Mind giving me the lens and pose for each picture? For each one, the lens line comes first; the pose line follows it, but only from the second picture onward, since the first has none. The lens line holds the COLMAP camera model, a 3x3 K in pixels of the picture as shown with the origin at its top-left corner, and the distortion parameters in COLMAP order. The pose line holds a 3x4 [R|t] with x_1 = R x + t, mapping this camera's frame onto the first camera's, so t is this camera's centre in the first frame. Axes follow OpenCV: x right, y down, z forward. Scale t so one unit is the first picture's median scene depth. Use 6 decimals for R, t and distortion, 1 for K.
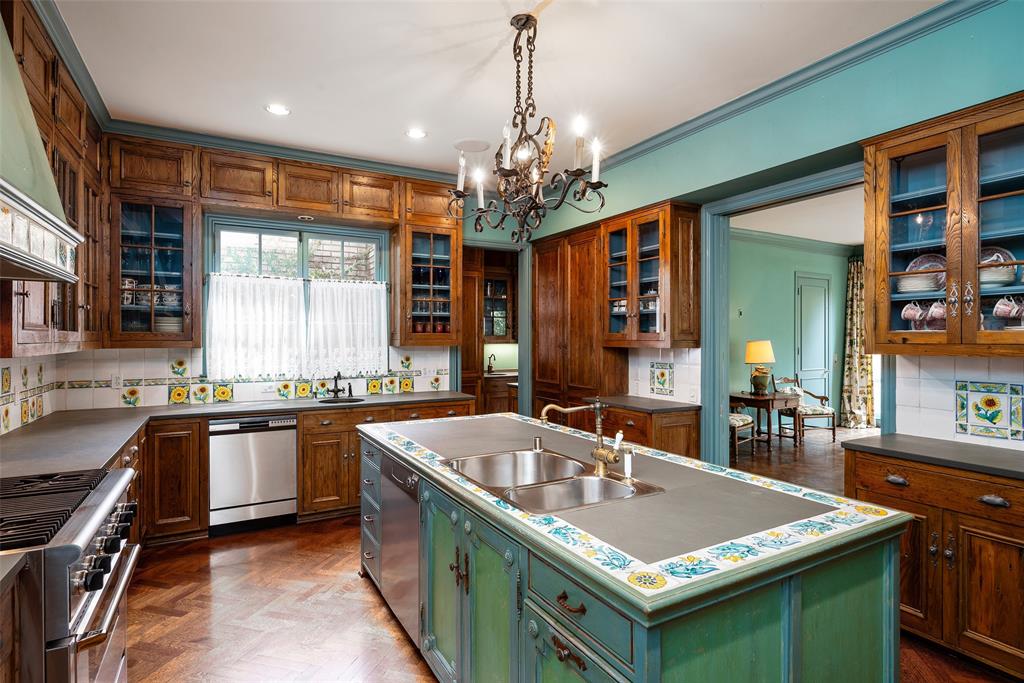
lens RADIAL K [[536.7, 0, 505.1], [0, 536.7, 338.6], [0, 0, 1]] dist [-0.002581, 0.000022]
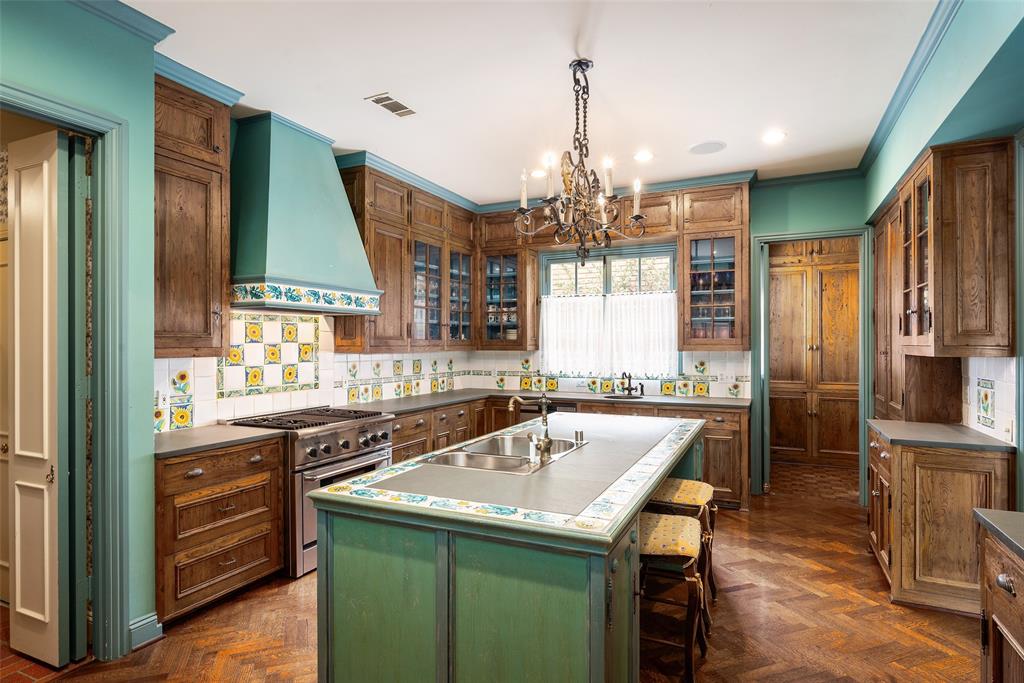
lens RADIAL K [[536.7, 0, 507.8], [0, 536.7, 343.3], [0, 0, 1]] dist [-0.002581, 0.000022]
pose [[0.581454, -0.002740, -0.813574, 0.523687], [-0.000038, 0.999994, -0.003394, 0.002783], [0.813579, 0.002004, 0.581451, 0.128220]]
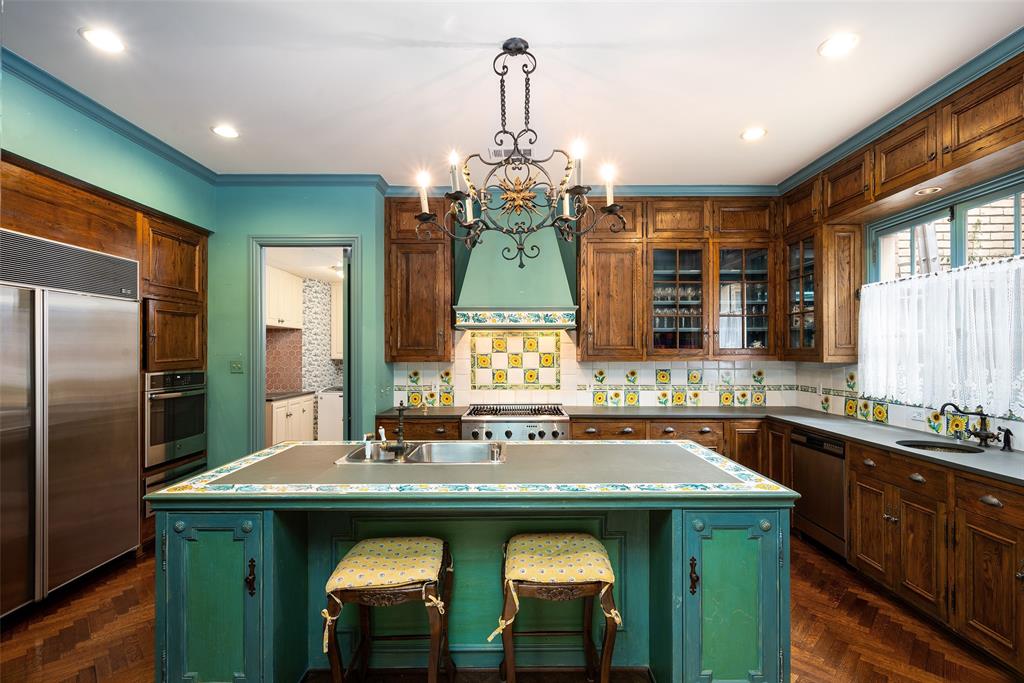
lens RADIAL K [[466.6, 0, 520.4], [0, 466.6, 346.2], [0, 0, 1]] dist [0.000024, 0.000040]
pose [[-0.479402, -0.010327, -0.877535, 0.490306], [-0.000646, 0.999935, -0.011414, -0.003488], [0.877595, -0.004905, -0.479377, 0.866415]]
